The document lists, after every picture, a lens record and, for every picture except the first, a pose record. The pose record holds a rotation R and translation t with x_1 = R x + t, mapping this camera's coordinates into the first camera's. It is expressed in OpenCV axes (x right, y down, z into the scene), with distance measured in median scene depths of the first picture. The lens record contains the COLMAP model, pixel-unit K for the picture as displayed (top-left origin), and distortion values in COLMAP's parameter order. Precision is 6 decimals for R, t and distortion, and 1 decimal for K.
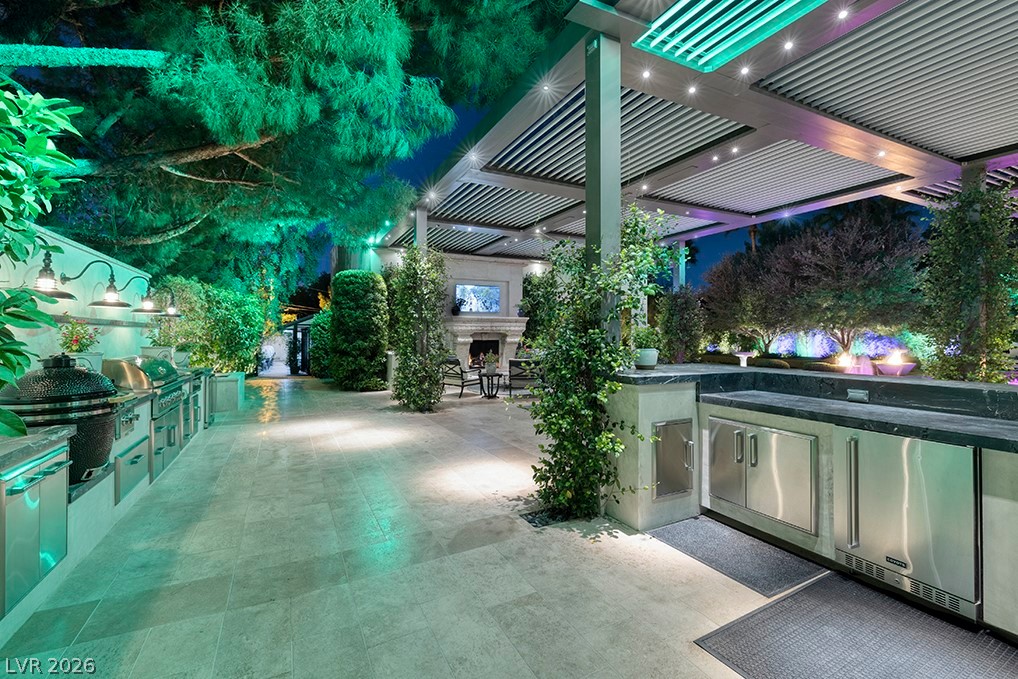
lens RADIAL K [[426.3, 0, 488.4], [0, 426.3, 334.8], [0, 0, 1]] dist [0.002190, 0.000467]
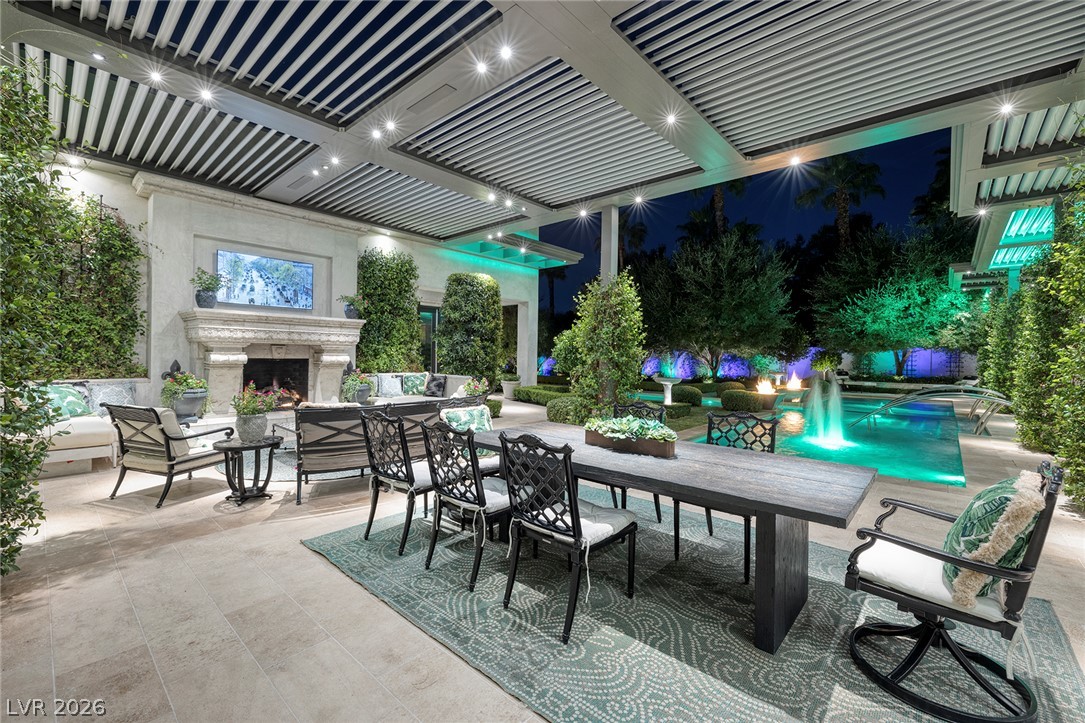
lens RADIAL K [[454.4, 0, 518.5], [0, 454.4, 354.7], [0, 0, 1]] dist [0.002190, 0.000467]
pose [[0.929849, 0.012746, 0.367720, 0.061211], [-0.014082, 0.999900, 0.000951, 0.002560], [-0.367671, -0.006062, 0.929936, 0.355107]]
